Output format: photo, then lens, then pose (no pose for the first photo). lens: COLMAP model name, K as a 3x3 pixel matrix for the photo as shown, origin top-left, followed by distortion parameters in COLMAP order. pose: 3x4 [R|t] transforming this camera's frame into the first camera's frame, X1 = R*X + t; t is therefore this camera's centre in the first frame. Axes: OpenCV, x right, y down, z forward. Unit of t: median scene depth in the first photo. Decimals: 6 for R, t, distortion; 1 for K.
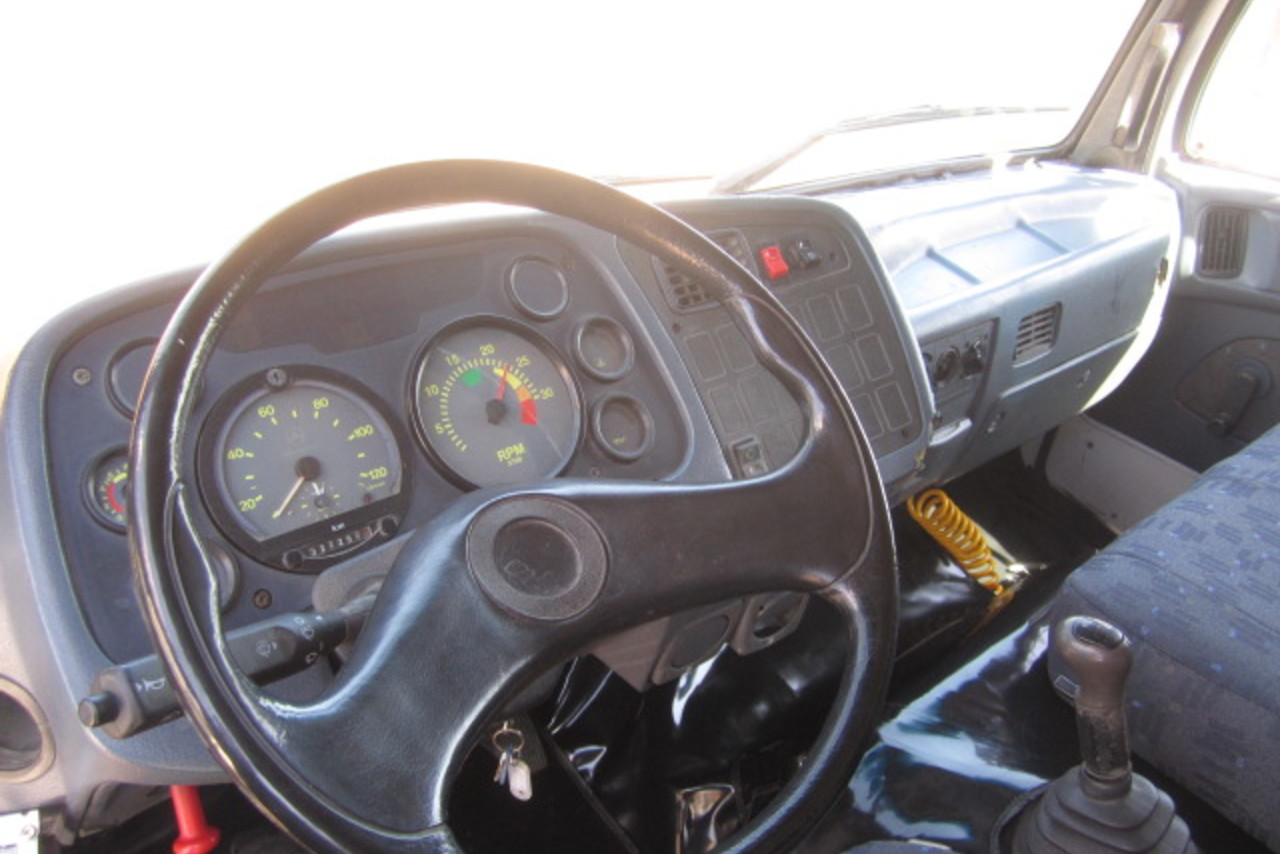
lens RADIAL K [[1066.0, 0, 642.2], [0, 1066.0, 427.2], [0, 0, 1]] dist [0.008794, 0.001093]
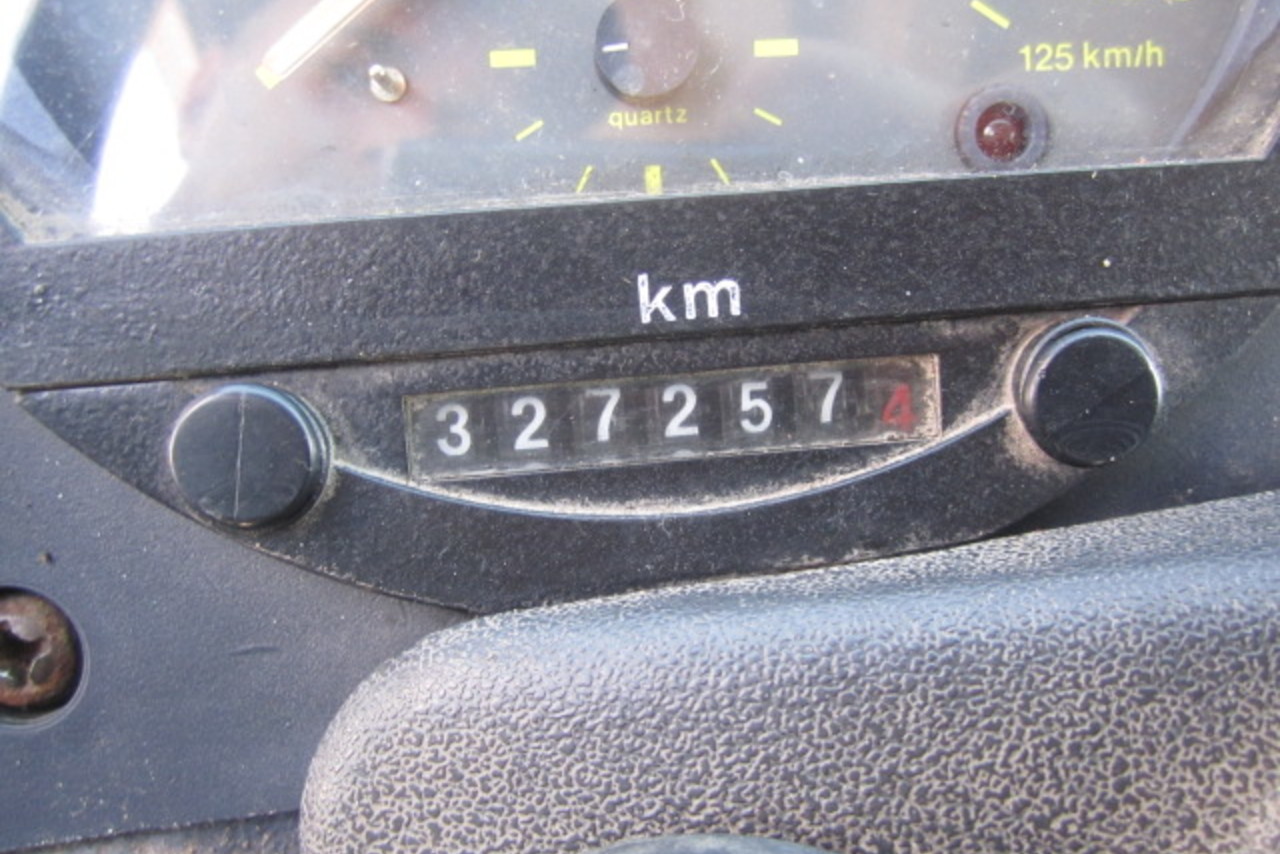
lens RADIAL K [[1066.0, 0, 640.1], [0, 1066.0, 428.9], [0, 0, 1]] dist [0.008794, 0.001093]
pose [[0.831320, 0.370568, -0.414230, -0.233865], [-0.236868, 0.910441, 0.339104, 0.067175], [0.502793, -0.183786, 0.844643, 0.889291]]
